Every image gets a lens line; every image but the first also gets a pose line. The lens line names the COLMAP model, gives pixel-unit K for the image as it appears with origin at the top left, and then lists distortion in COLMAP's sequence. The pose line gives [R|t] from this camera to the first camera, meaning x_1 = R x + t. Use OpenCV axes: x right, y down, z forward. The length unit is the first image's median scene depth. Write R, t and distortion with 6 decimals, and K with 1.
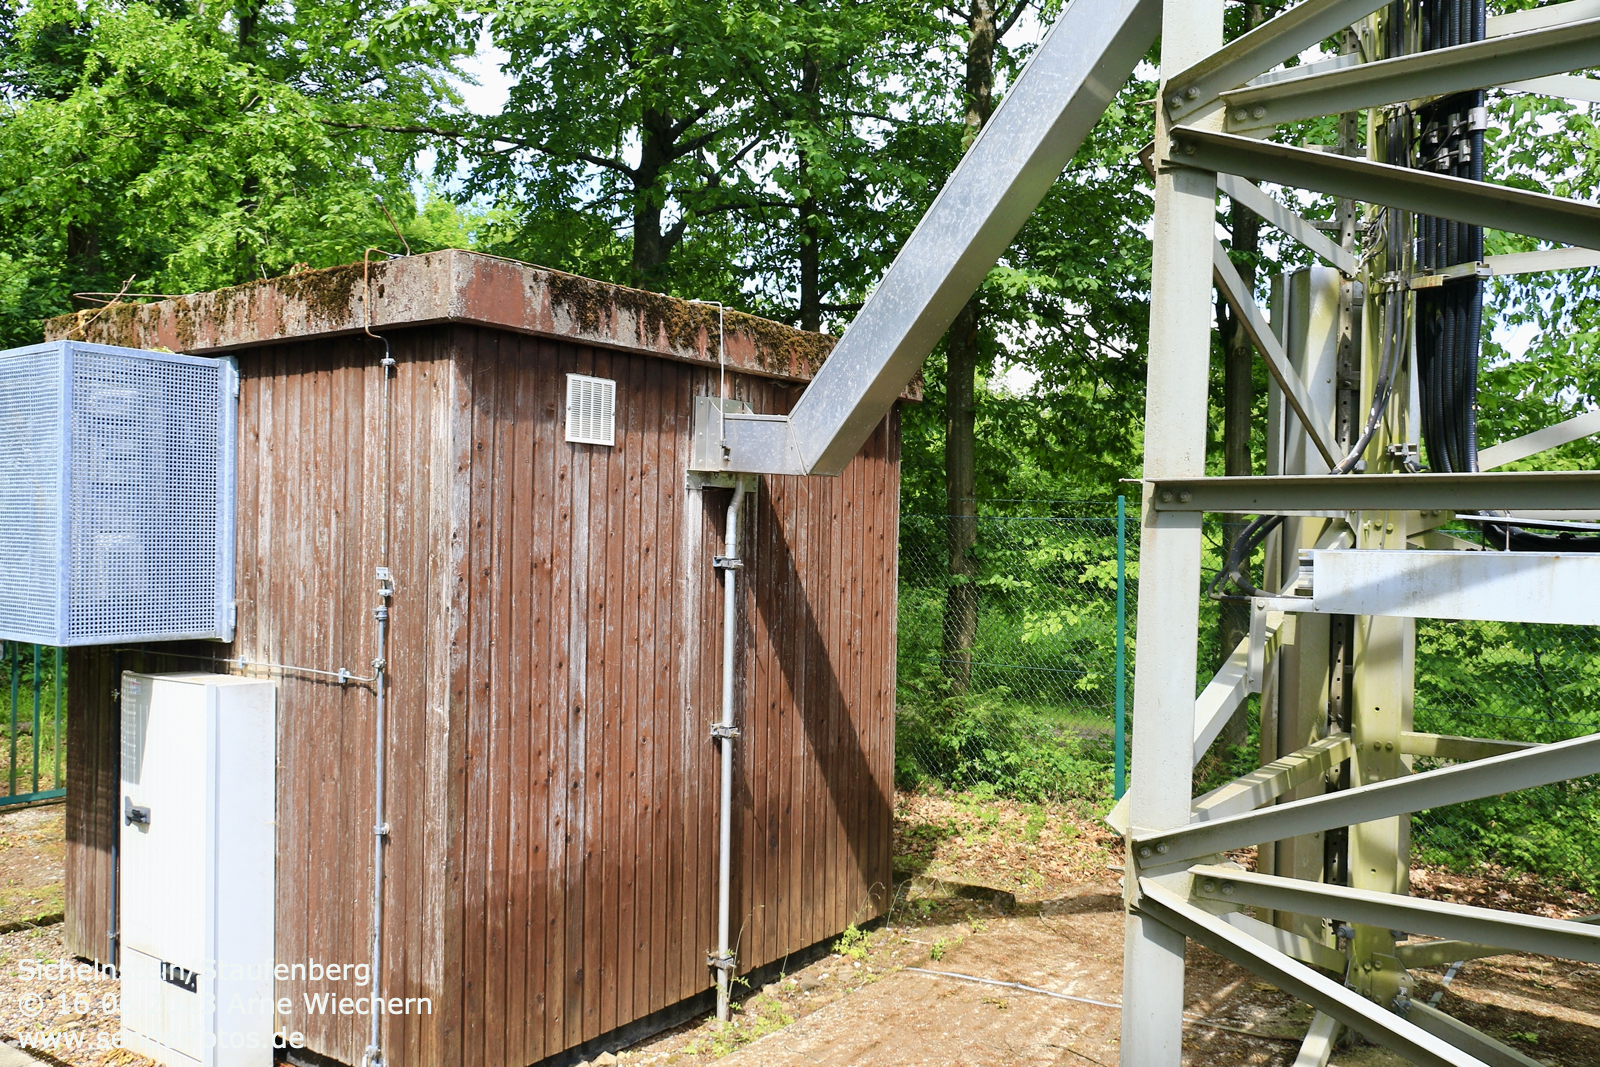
lens RADIAL K [[1321.6, 0, 800.0], [0, 1321.6, 533.5], [0, 0, 1]] dist [-0.001584, 0.004324]
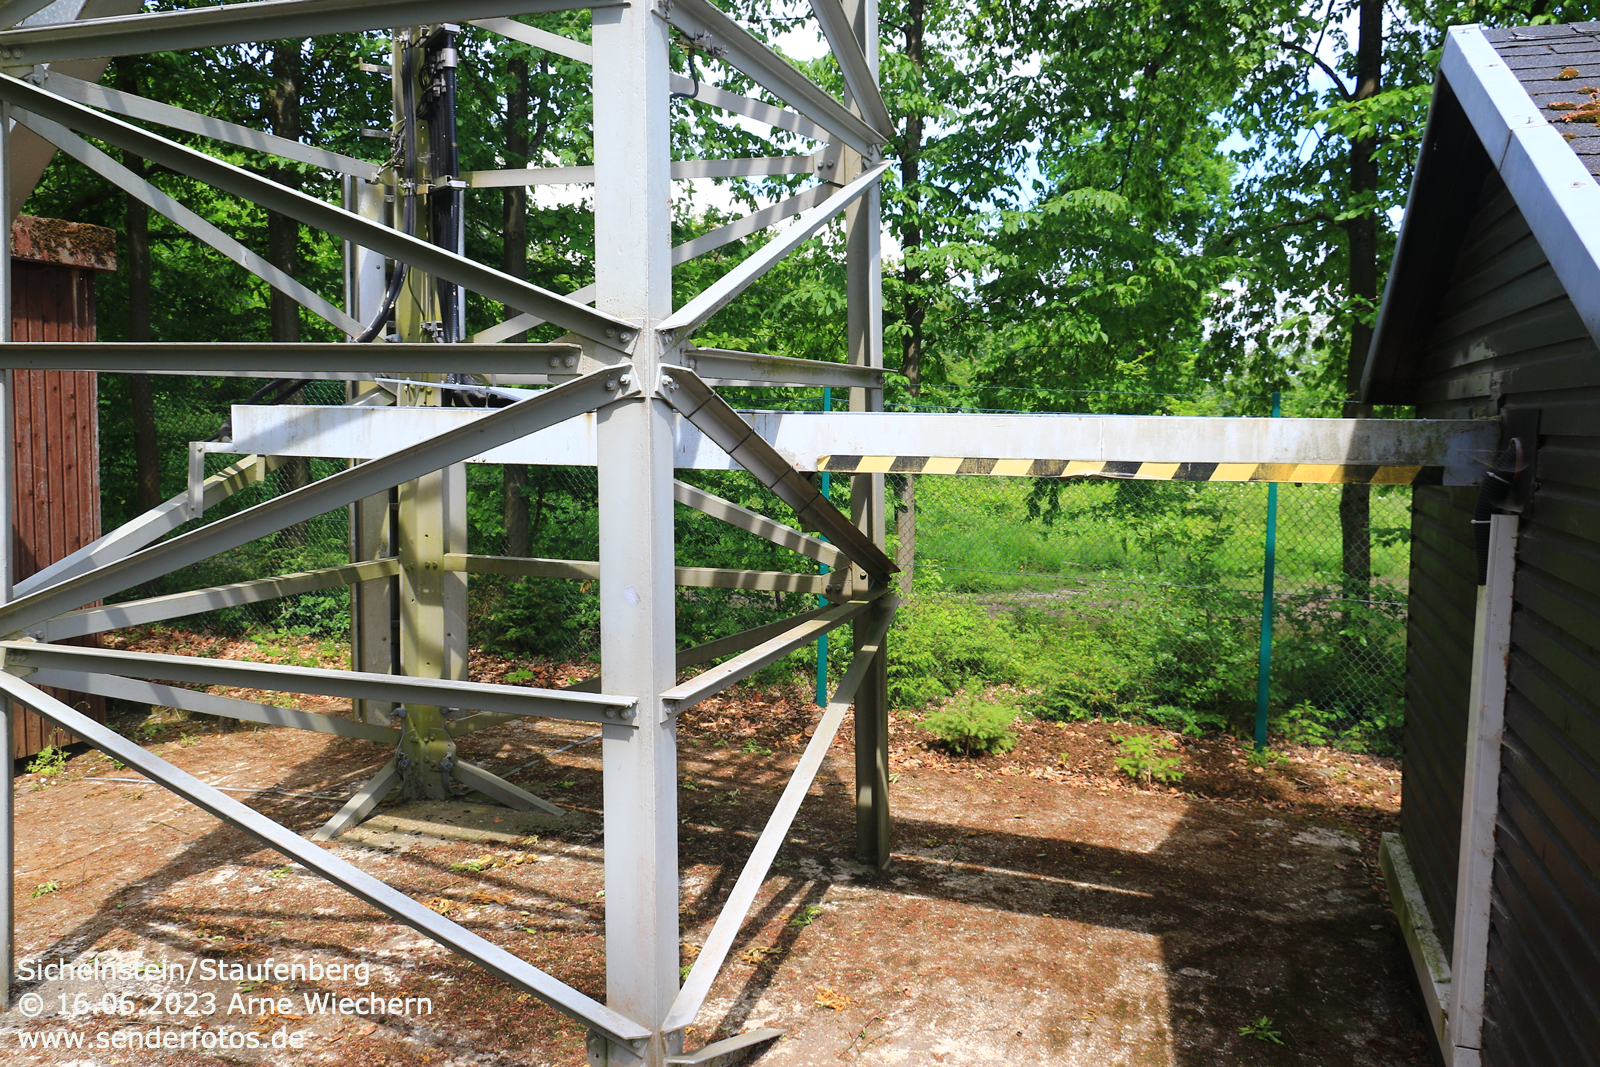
lens RADIAL K [[1313.0, 0, 800.0], [0, 1313.0, 533.5], [0, 0, 1]] dist [0.002174, 0.001153]
pose [[0.953916, -0.023830, 0.299125, 0.316784], [-0.005858, 0.995173, 0.097963, 0.005650], [-0.300015, -0.095201, 0.949172, -0.221082]]
